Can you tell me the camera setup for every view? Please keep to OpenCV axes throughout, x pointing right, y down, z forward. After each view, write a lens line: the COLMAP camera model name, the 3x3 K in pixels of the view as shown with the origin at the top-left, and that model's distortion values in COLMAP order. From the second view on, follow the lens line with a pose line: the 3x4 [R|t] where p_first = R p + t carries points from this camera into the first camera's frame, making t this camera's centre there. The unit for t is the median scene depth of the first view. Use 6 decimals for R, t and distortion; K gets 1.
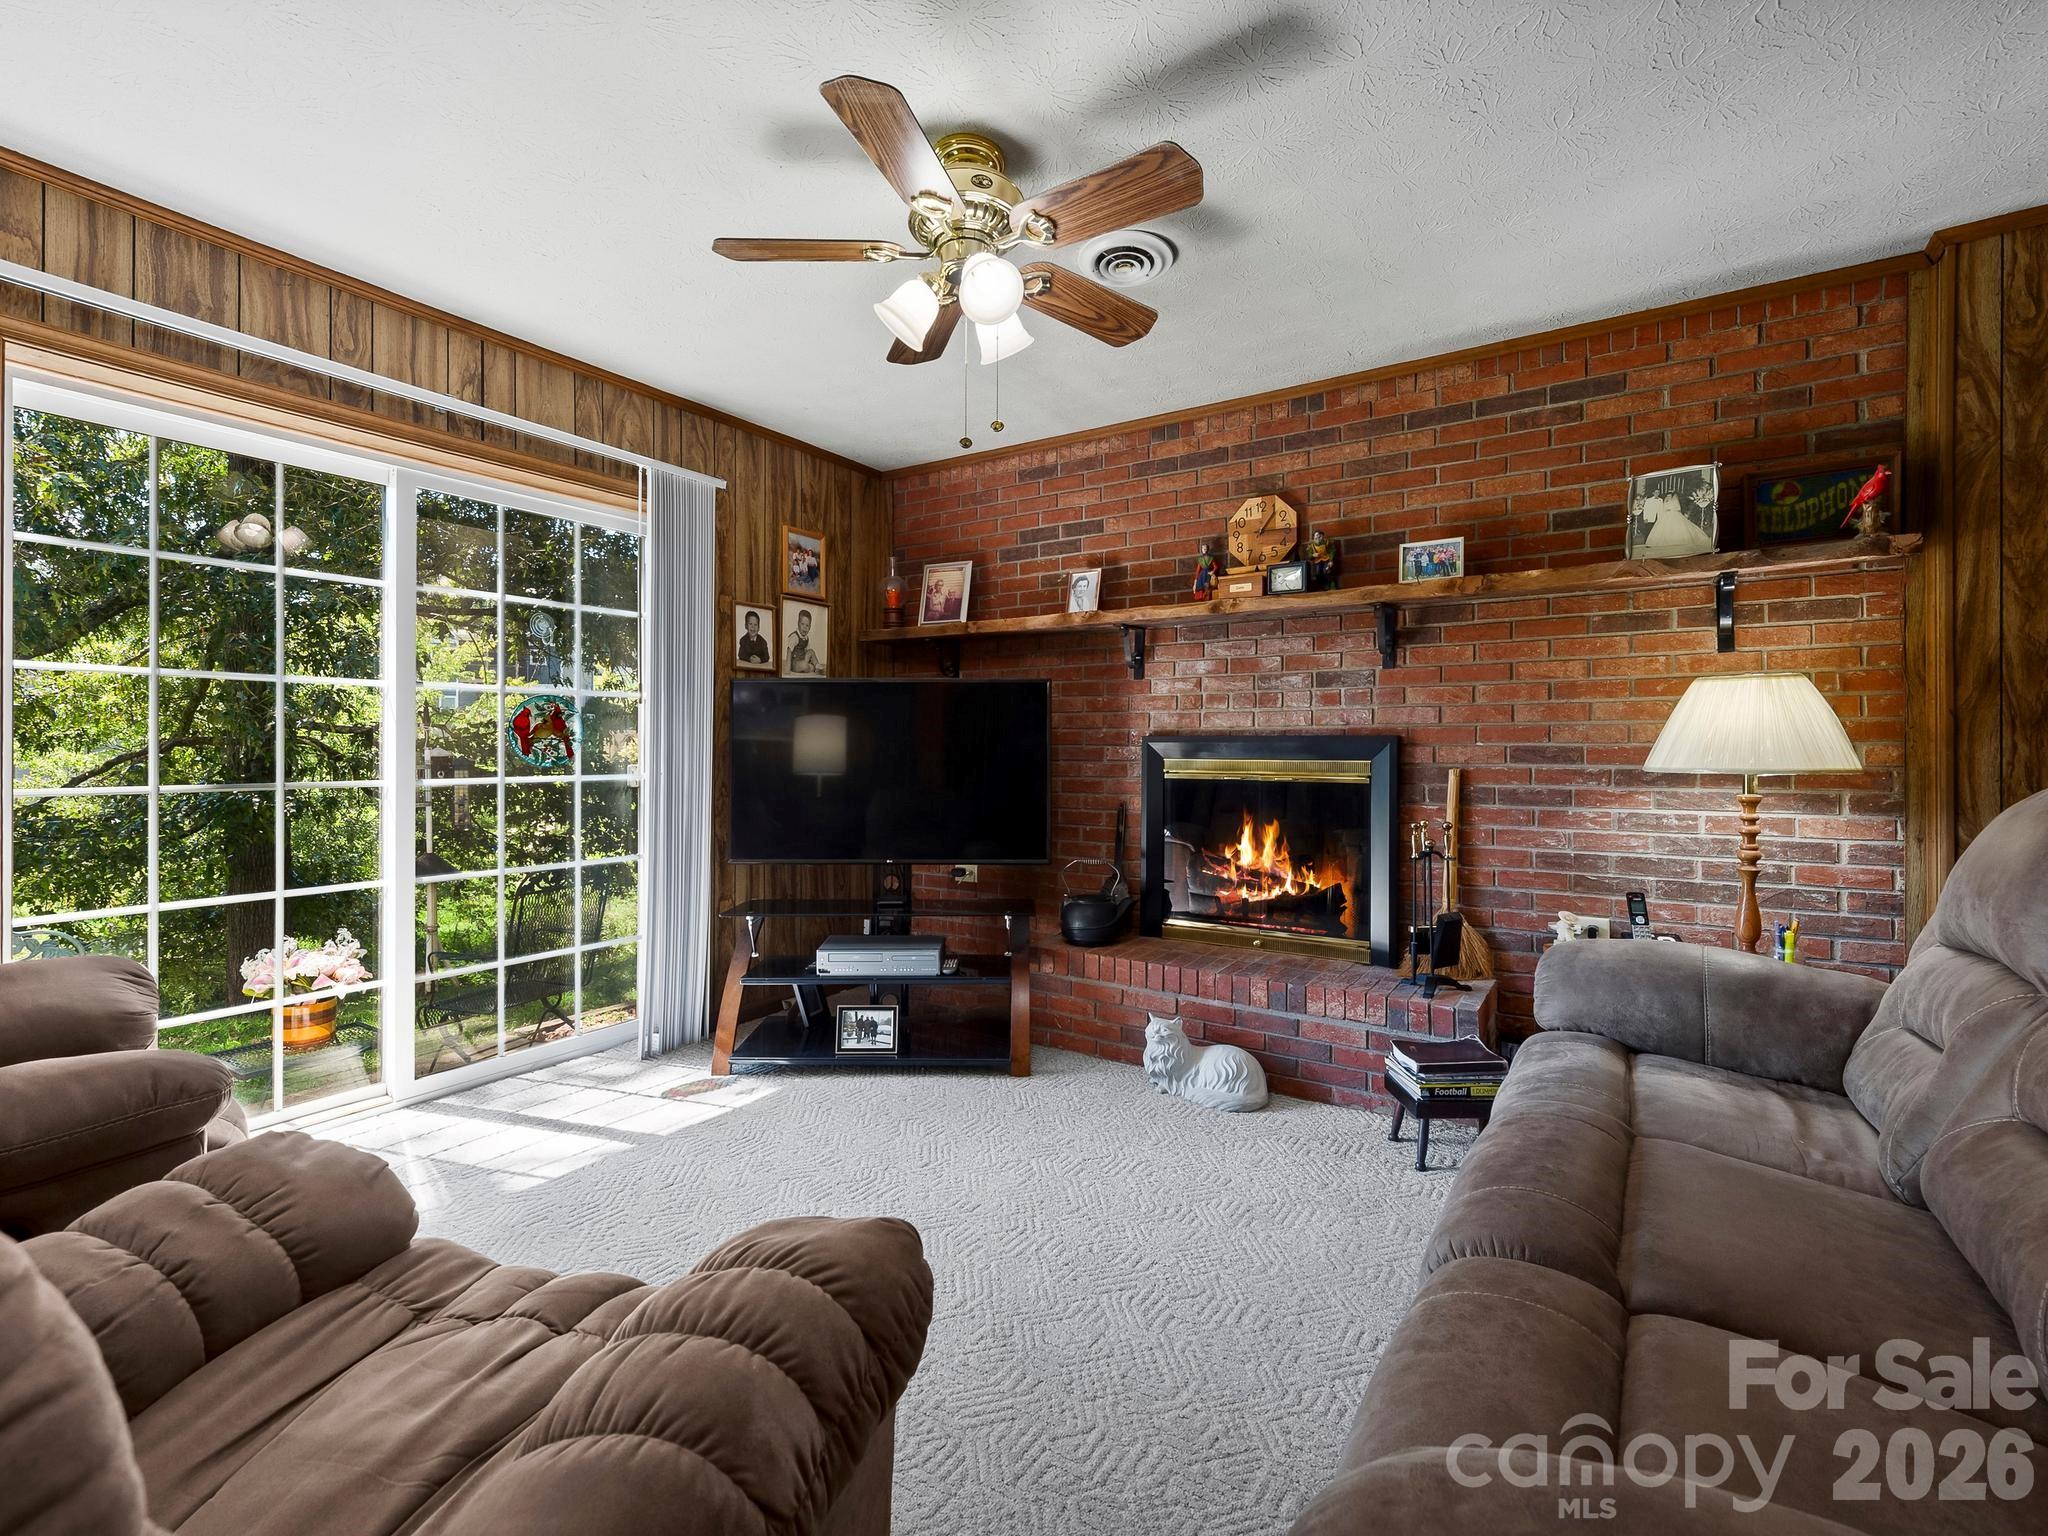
lens RADIAL K [[913.4, 0, 1024.0], [0, 913.4, 768.0], [0, 0, 1]] dist [0.017544, -0.000821]
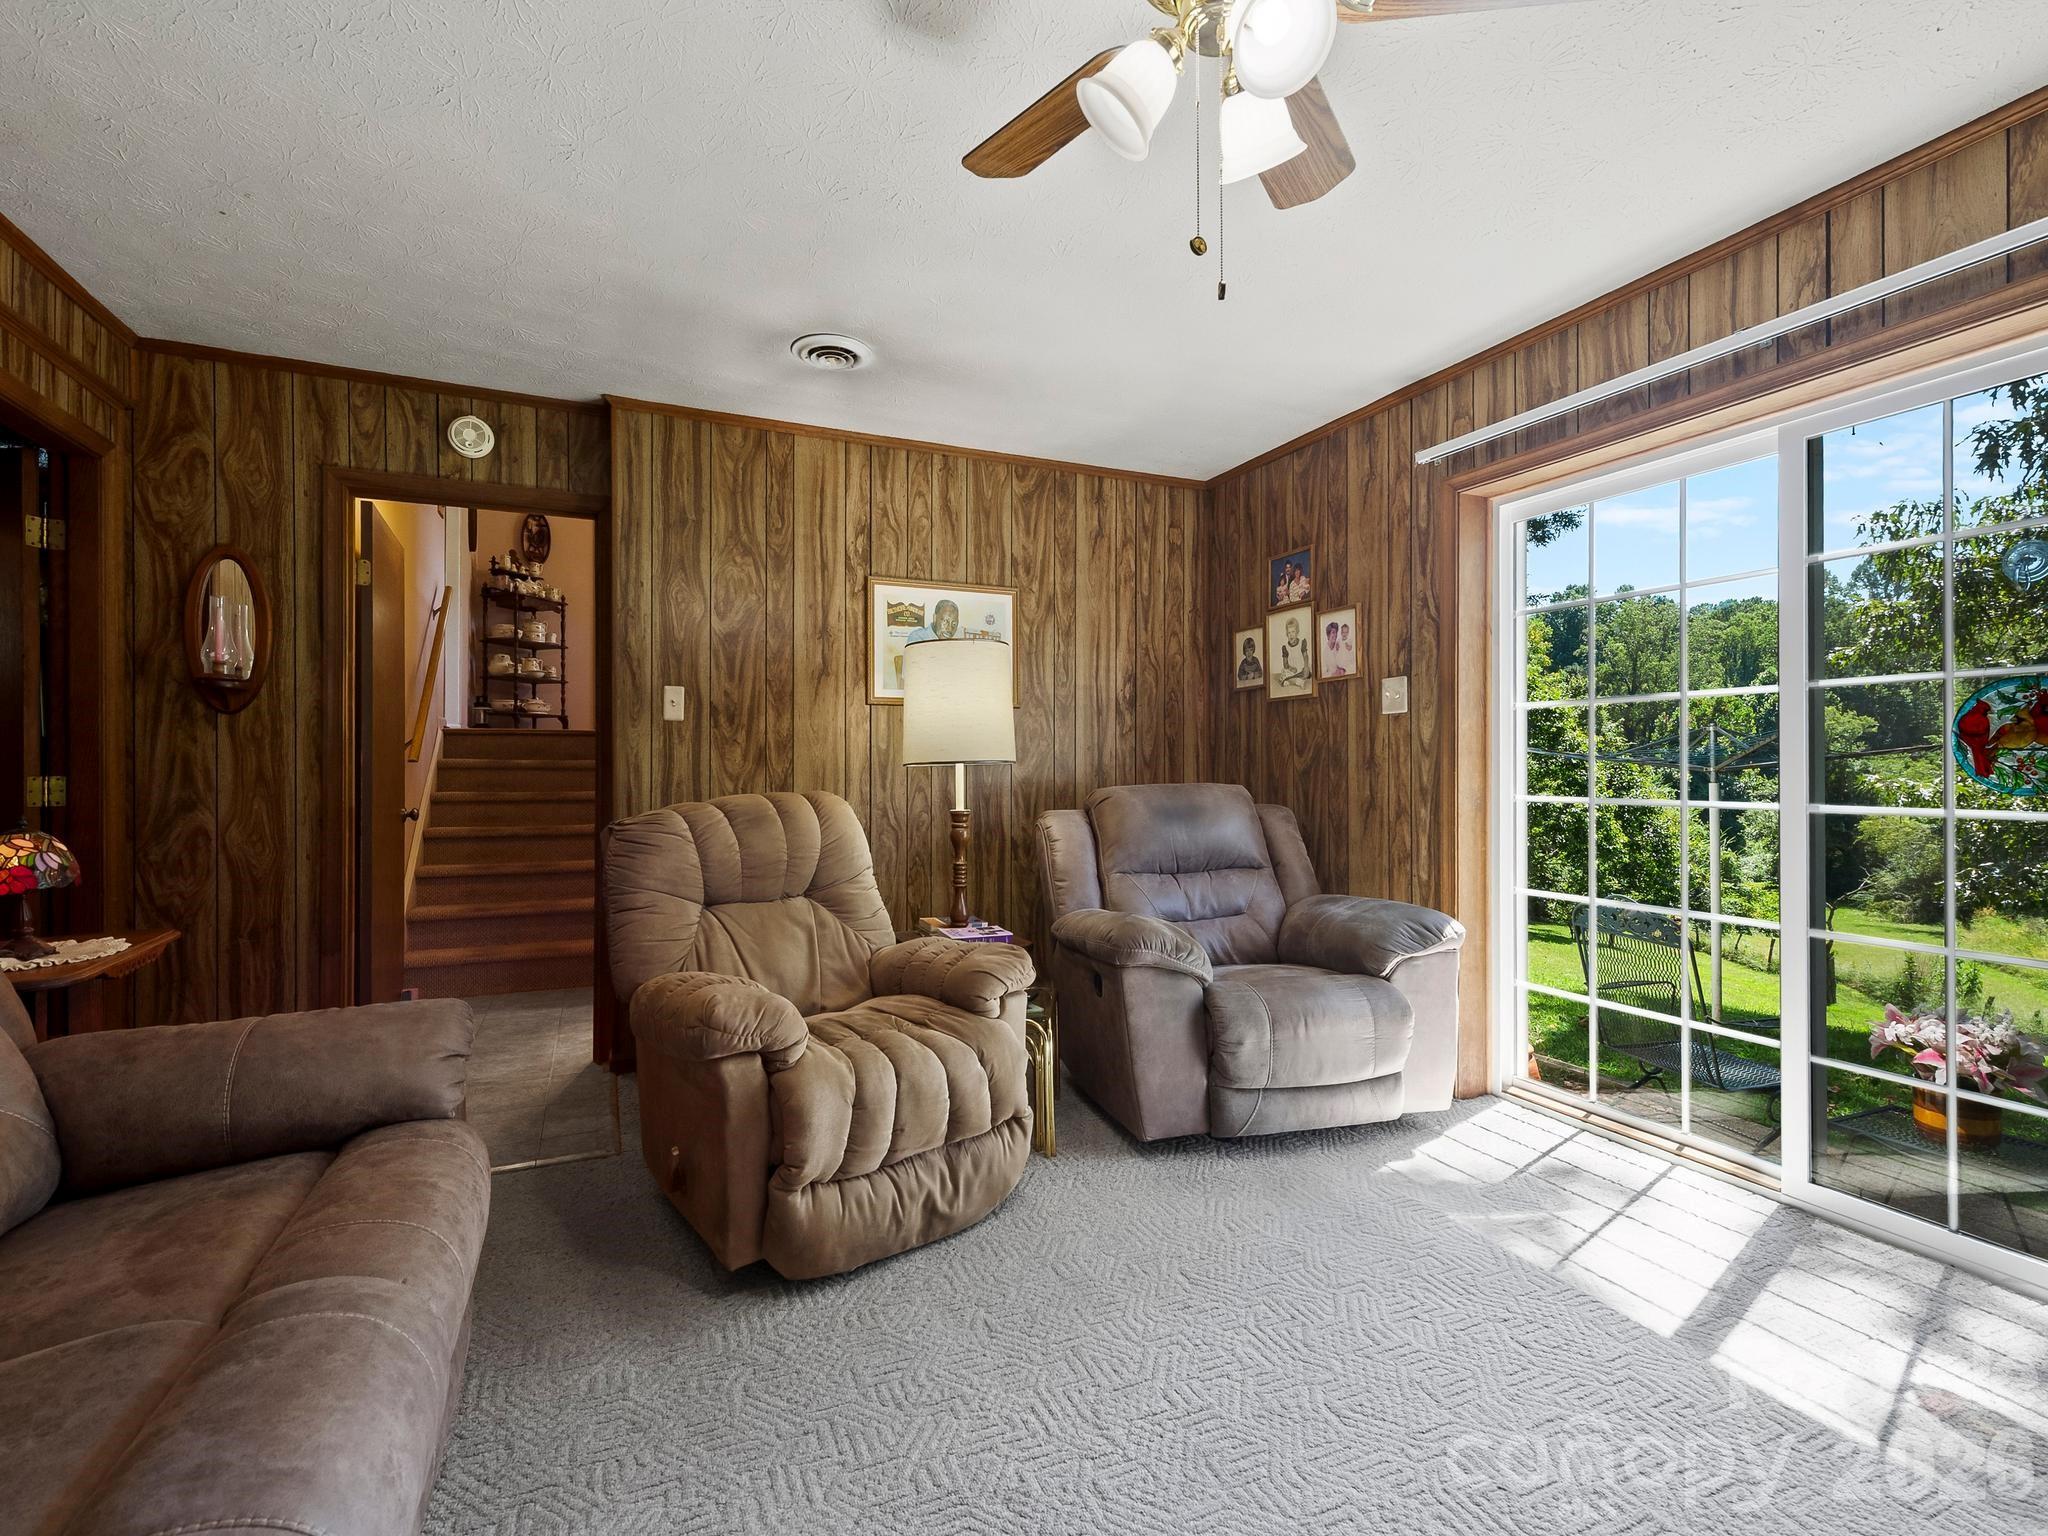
lens RADIAL K [[981.7, 0, 1024.0], [0, 981.7, 768.0], [0, 0, 1]] dist [0.012393, 0.000310]
pose [[-0.535465, 0.009061, -0.844509, 0.457946], [-0.007290, 0.999856, 0.015350, -0.029589], [0.844526, 0.014376, -0.535321, 0.955166]]
